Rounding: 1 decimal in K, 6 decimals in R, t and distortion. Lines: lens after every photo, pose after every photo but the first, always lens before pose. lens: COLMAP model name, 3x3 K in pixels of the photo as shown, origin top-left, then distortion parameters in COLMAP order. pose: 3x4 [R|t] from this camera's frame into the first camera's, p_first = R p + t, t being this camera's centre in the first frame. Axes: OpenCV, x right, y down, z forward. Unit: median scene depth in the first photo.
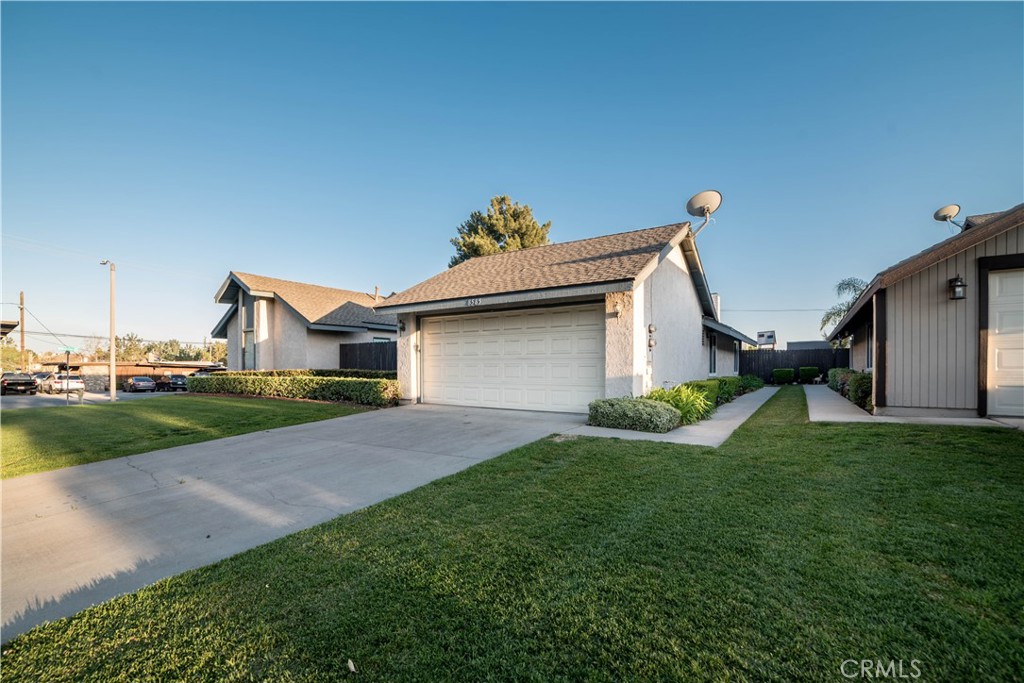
lens RADIAL K [[464.7, 0, 499.7], [0, 464.7, 364.9], [0, 0, 1]] dist [-0.098844, 0.042238]
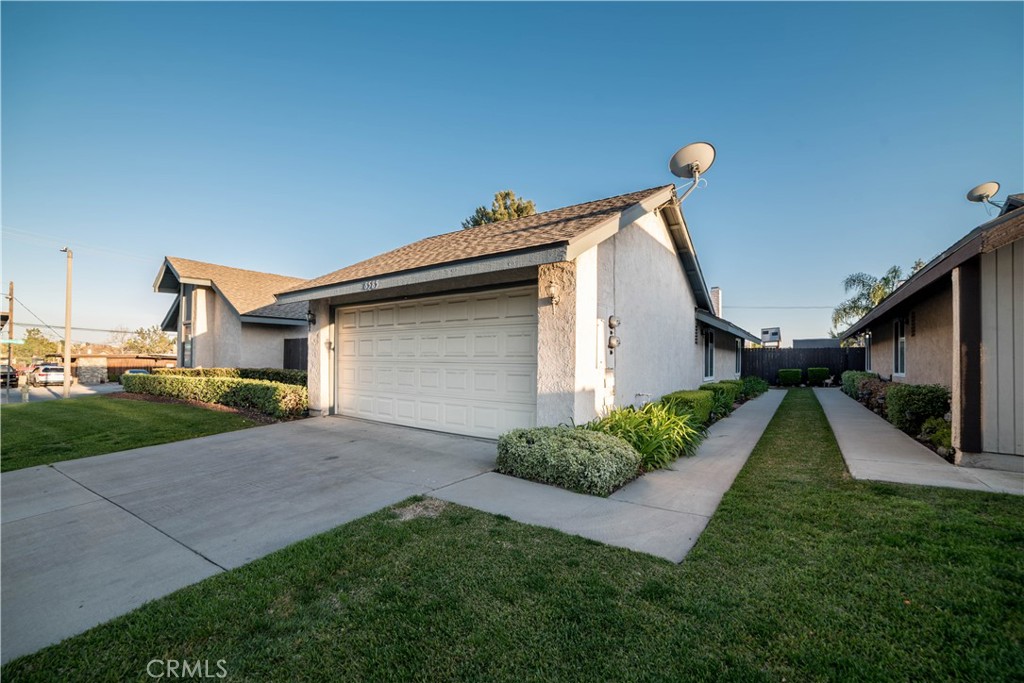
lens RADIAL K [[438.6, 0, 517.3], [0, 438.6, 352.1], [0, 0, 1]] dist [-0.110750, 0.048043]
pose [[0.999968, 0.007591, -0.002361, 0.126447], [-0.007624, 0.999872, -0.014076, -0.015324], [0.002254, 0.014093, 0.999898, 0.225663]]
